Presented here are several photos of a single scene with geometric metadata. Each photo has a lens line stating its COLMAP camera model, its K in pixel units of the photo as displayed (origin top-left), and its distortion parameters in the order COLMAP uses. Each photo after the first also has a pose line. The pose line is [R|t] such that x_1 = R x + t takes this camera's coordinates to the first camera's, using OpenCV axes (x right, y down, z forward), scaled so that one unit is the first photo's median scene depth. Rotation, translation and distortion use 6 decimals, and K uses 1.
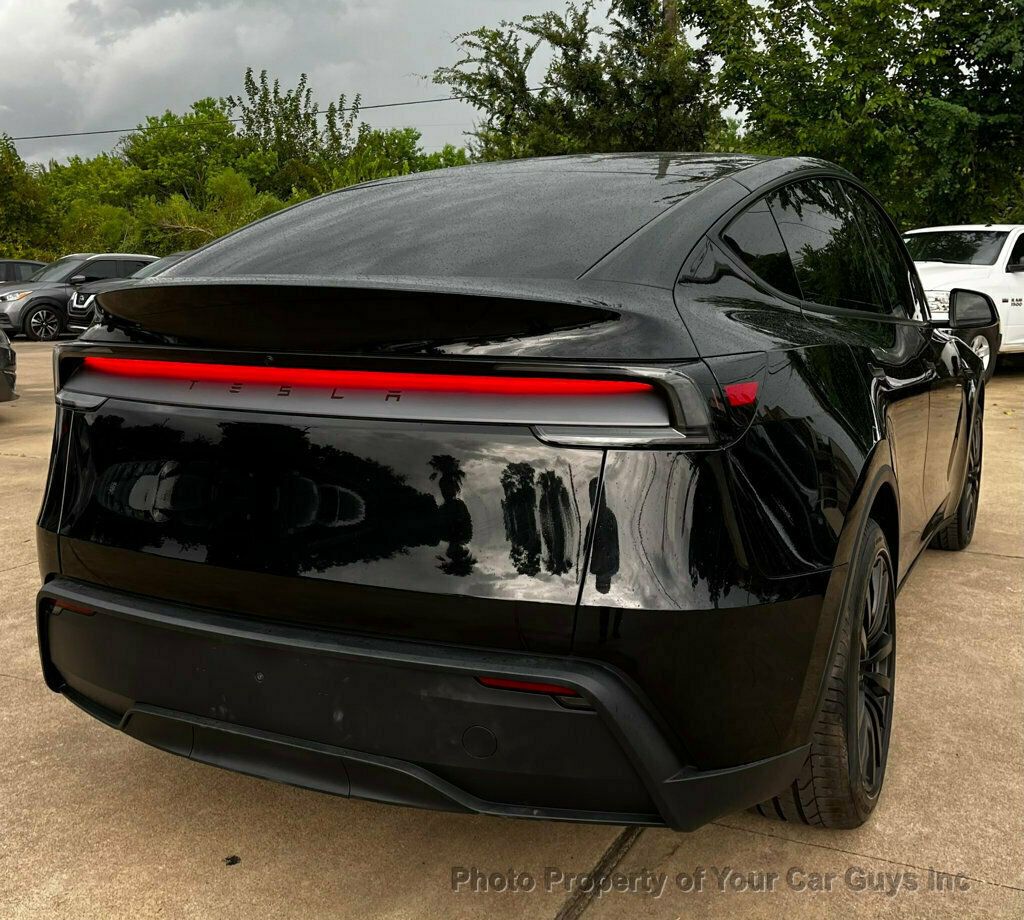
lens RADIAL K [[1109.4, 0, 503.5], [0, 1109.4, 427.5], [0, 0, 1]] dist [0.025928, 0.000000]
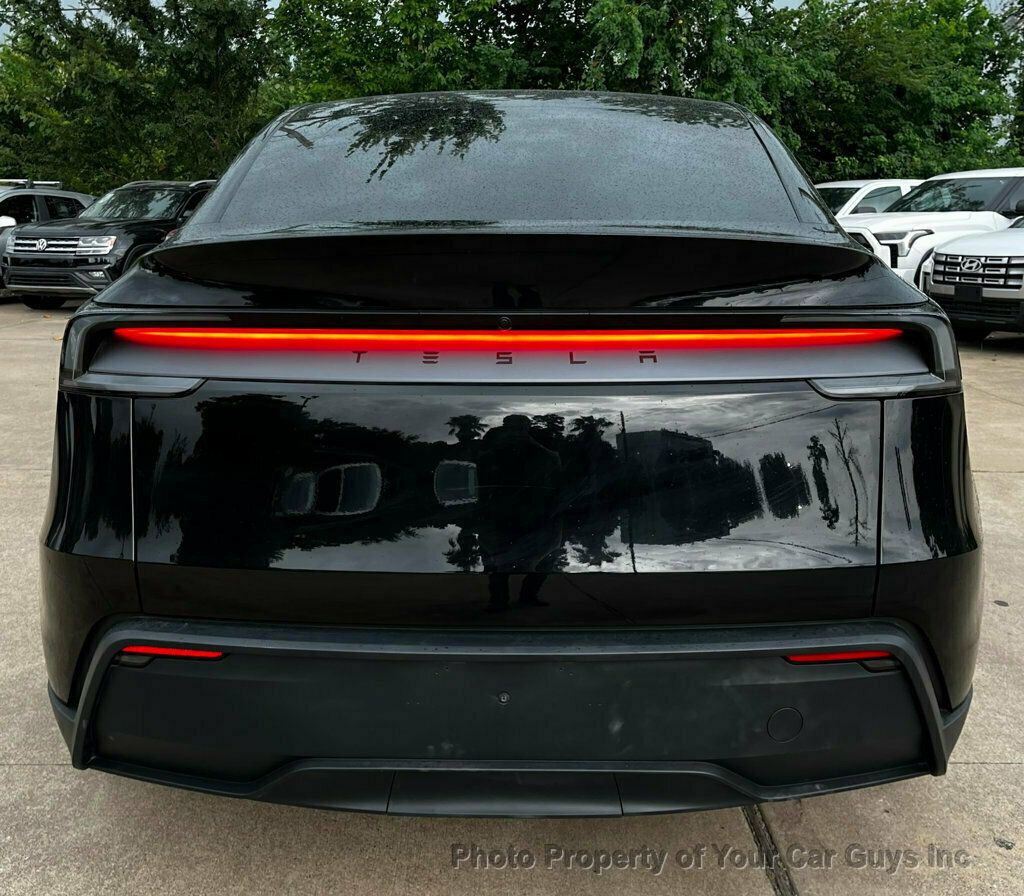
lens RADIAL K [[1110.7, 0, 510.4], [0, 1110.7, 394.9], [0, 0, 1]] dist [0.036518, 0.000000]
pose [[0.907301, -0.069850, 0.414640, -0.422004], [0.060495, 0.997531, 0.035672, -0.026799], [-0.416108, -0.007281, 0.909286, 0.179207]]
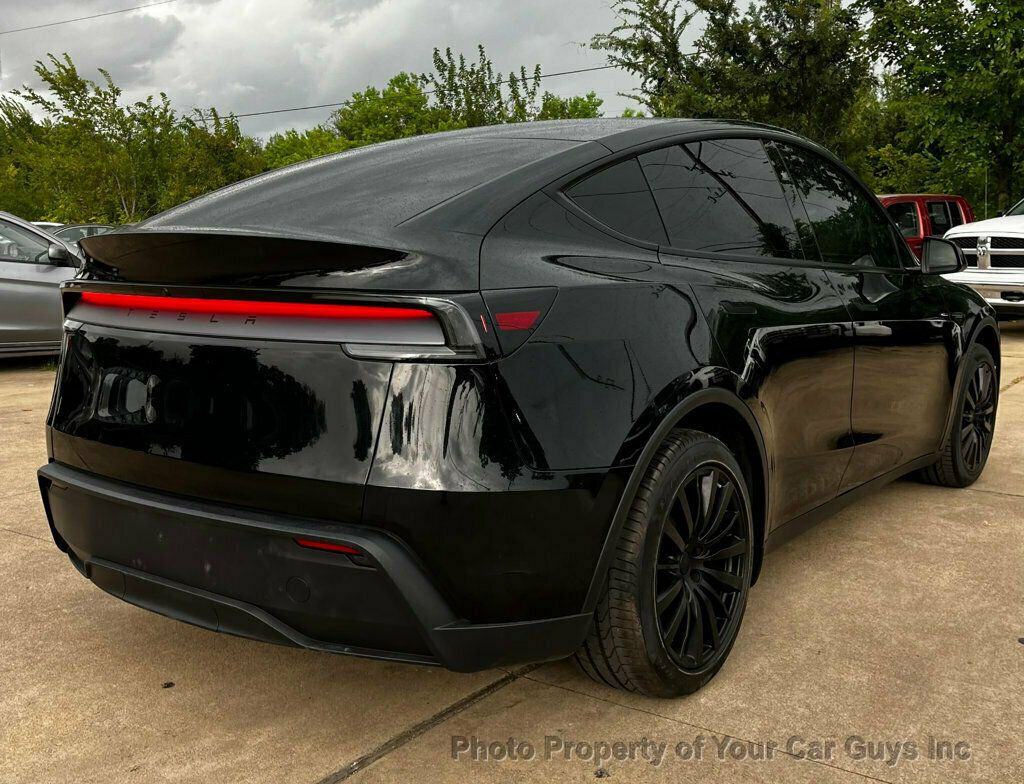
lens RADIAL K [[1049.7, 0, 507.0], [0, 1049.7, 397.1], [0, 0, 1]] dist [0.043075, 0.000000]
pose [[0.982294, 0.019881, -0.186289, 0.308936], [-0.016599, 0.999679, 0.019159, 0.024084], [0.186610, -0.015728, 0.982308, -0.099369]]
